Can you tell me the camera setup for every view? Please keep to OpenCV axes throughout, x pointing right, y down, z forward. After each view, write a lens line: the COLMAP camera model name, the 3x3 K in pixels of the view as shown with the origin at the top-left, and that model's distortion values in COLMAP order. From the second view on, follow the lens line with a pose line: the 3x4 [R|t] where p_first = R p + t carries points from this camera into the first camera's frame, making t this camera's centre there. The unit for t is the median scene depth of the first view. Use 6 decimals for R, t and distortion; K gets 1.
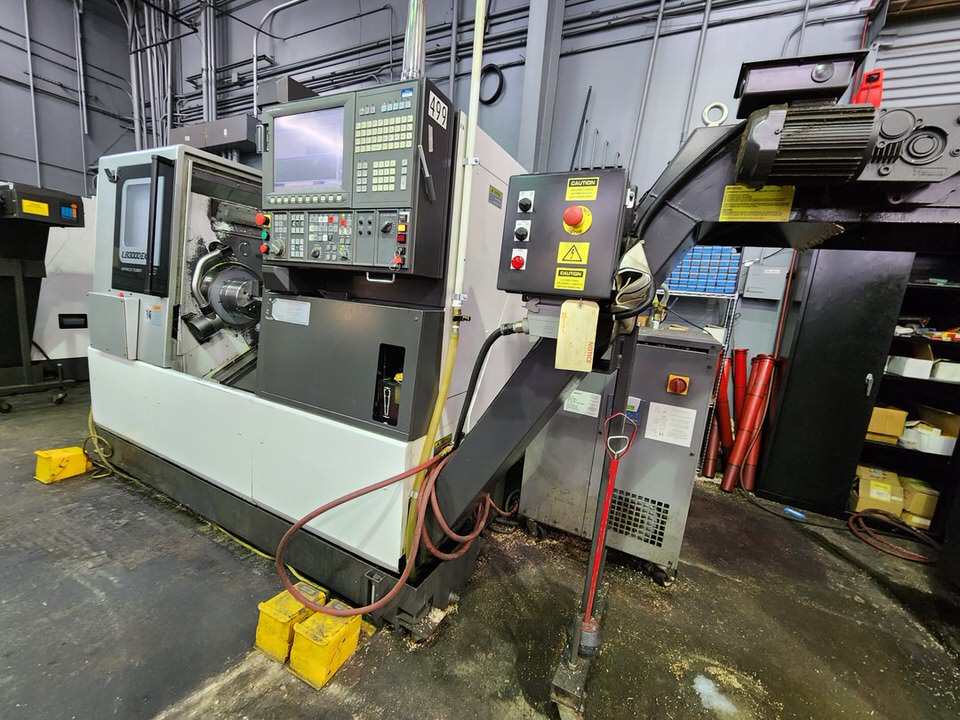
lens RADIAL K [[396.1, 0, 470.9], [0, 396.1, 360.4], [0, 0, 1]] dist [0.004432, -0.004320]
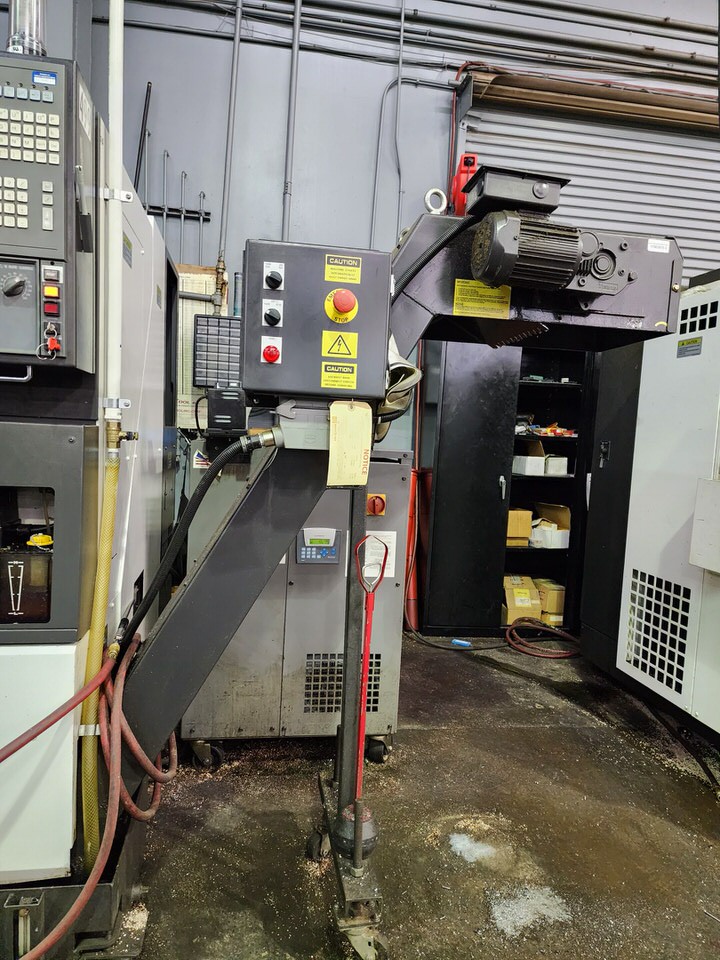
lens RADIAL K [[644.8, 0, 350.7], [0, 644.8, 489.0], [0, 0, 1]] dist [0.074729, -0.067812]
pose [[0.799365, -0.102851, 0.591977, -0.305747], [0.121999, 0.992500, 0.007699, 0.013147], [-0.588330, 0.066066, 0.805918, -0.050711]]
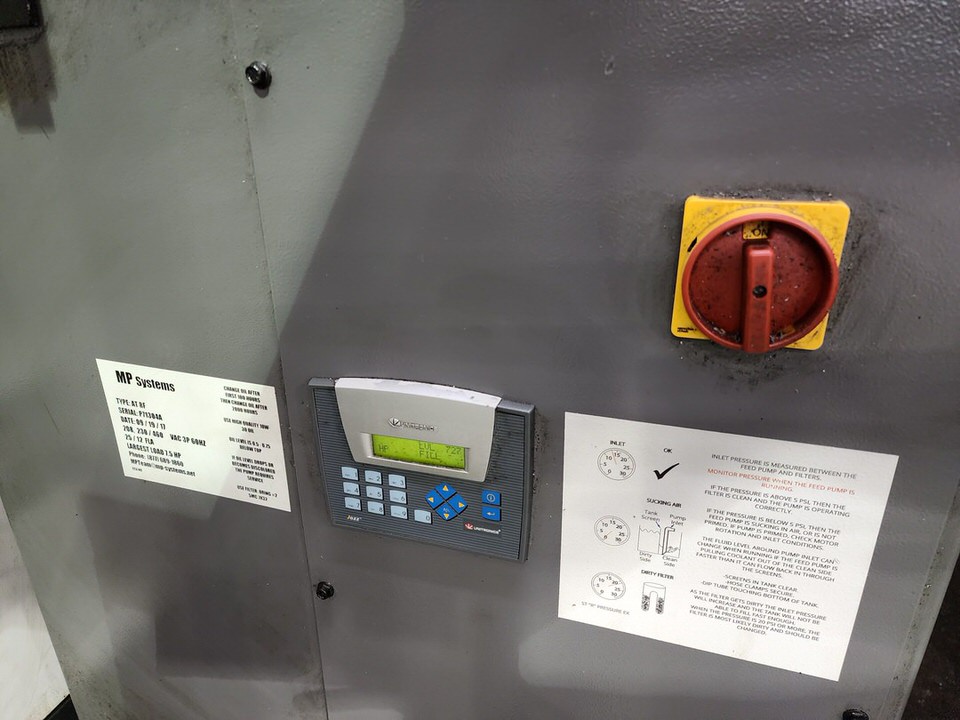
lens RADIAL K [[649.4, 0, 480.0], [0, 649.4, 360.0], [0, 0, 1]] dist [-0.000719, 0.001223]
pose [[0.983941, -0.144463, 0.104832, 0.413542], [0.118615, 0.968088, 0.220762, 0.033796], [-0.133379, -0.204782, 0.969677, 0.810016]]
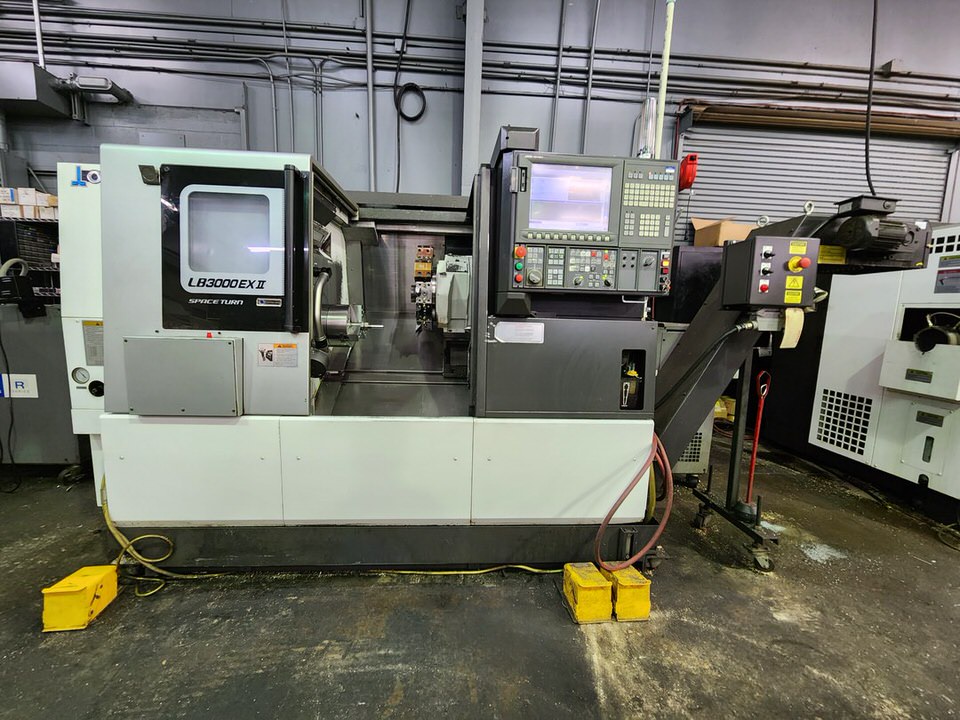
lens RADIAL K [[396.1, 0, 470.9], [0, 396.1, 360.4], [0, 0, 1]] dist [0.004432, -0.004320]
pose [[0.853671, -0.132896, 0.503573, -1.055431], [0.132544, 0.990497, 0.036706, -0.097759], [-0.503665, 0.035411, 0.863173, 0.108140]]
